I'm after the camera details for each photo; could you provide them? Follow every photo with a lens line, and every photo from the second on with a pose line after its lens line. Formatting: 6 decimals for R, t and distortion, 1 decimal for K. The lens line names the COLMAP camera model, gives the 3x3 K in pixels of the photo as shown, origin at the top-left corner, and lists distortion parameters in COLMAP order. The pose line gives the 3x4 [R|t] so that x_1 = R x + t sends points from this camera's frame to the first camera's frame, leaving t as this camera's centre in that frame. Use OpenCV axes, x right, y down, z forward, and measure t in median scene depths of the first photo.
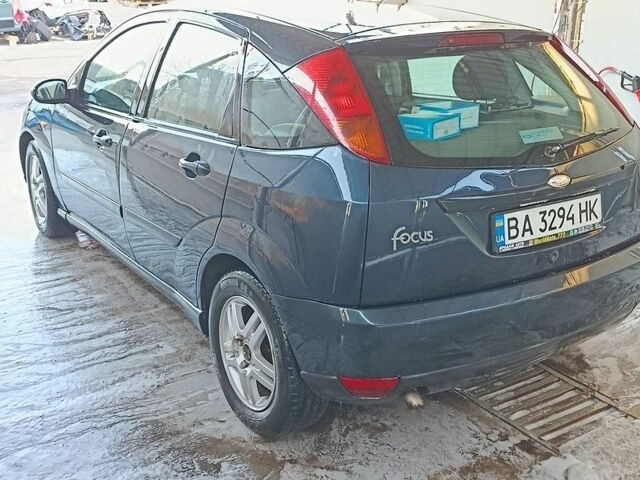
lens RADIAL K [[741.5, 0, 317.3], [0, 741.5, 240.0], [0, 0, 1]] dist [0.123395, 0.000000]
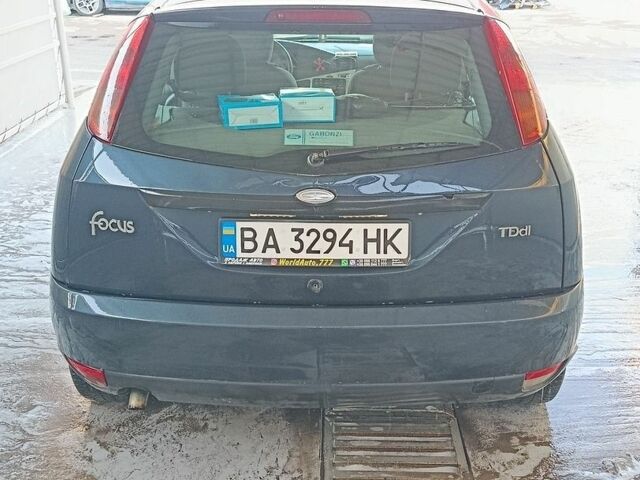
lens RADIAL K [[741.5, 0, 318.3], [0, 741.5, 240.1], [0, 0, 1]] dist [0.123395, 0.000000]
pose [[0.826838, 0.199014, -0.526053, 0.756808], [-0.179416, 0.979770, 0.088661, -0.102987], [0.533056, 0.021074, 0.845818, 0.316936]]
